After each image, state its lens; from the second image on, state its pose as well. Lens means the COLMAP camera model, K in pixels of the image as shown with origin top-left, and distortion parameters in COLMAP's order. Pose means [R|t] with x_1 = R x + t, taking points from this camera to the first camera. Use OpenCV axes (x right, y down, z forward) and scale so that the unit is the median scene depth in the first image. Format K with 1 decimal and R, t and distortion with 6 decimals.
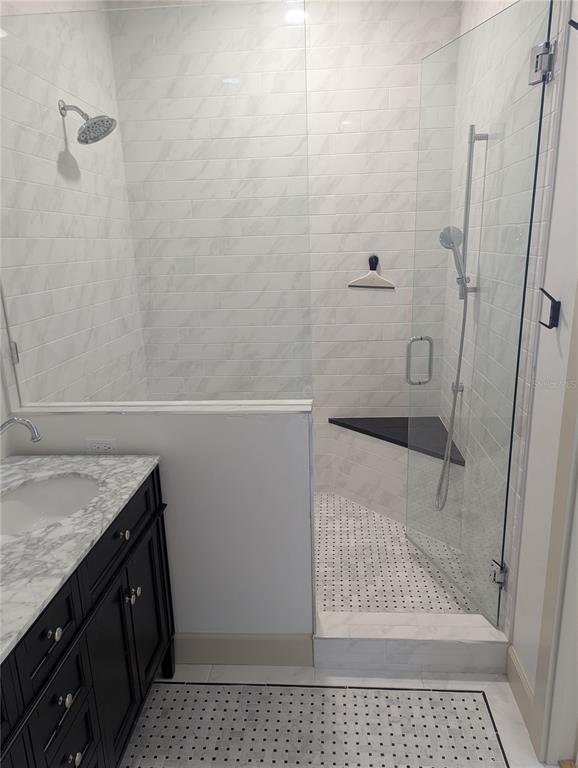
lens RADIAL K [[541.5, 0, 293.8], [0, 541.5, 391.5], [0, 0, 1]] dist [0.057073, -0.047183]
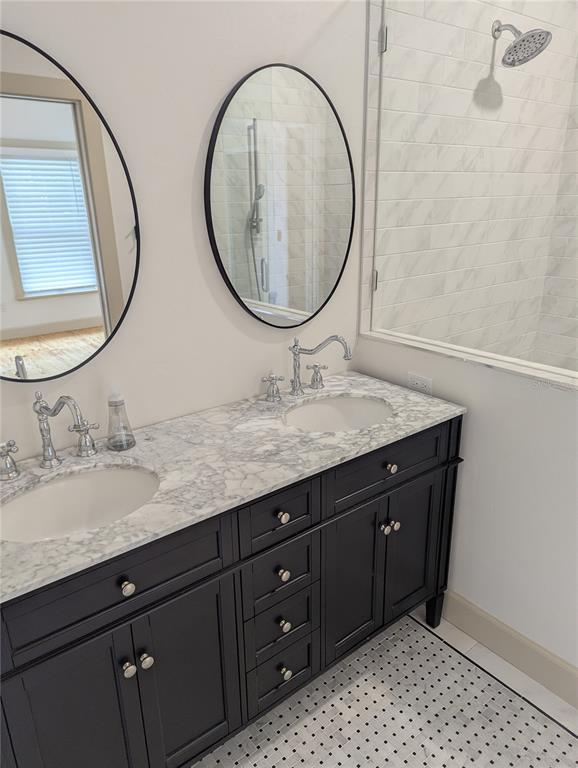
lens RADIAL K [[541.5, 0, 290.8], [0, 541.5, 388.7], [0, 0, 1]] dist [0.057073, -0.047183]
pose [[0.670639, 0.262899, -0.693633, 0.157872], [-0.200555, 0.964525, 0.171665, -0.012212], [0.714157, 0.023987, 0.699574, 0.100603]]
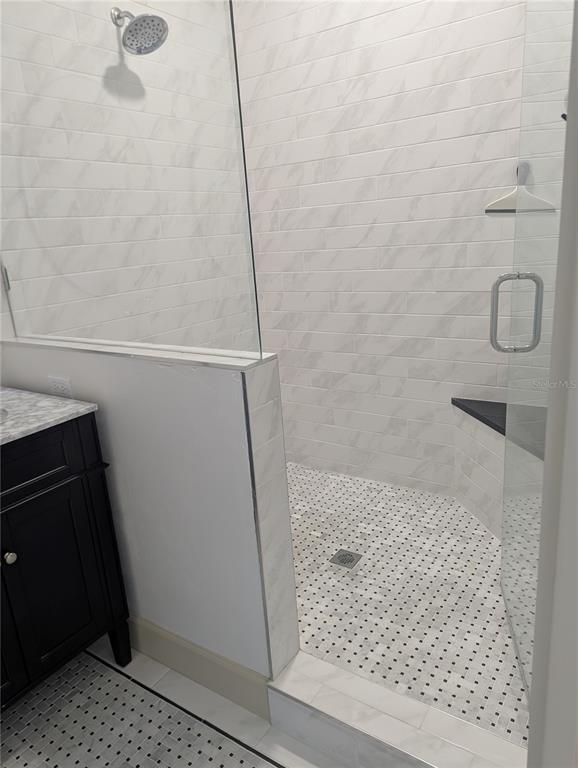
lens RADIAL K [[541.5, 0, 288.7], [0, 541.5, 381.8], [0, 0, 1]] dist [0.057073, -0.047183]
pose [[0.861887, 0.105045, -0.496101, 0.336020], [-0.089242, 0.994461, 0.055526, 0.009392], [0.499186, -0.003584, 0.866488, 0.346390]]
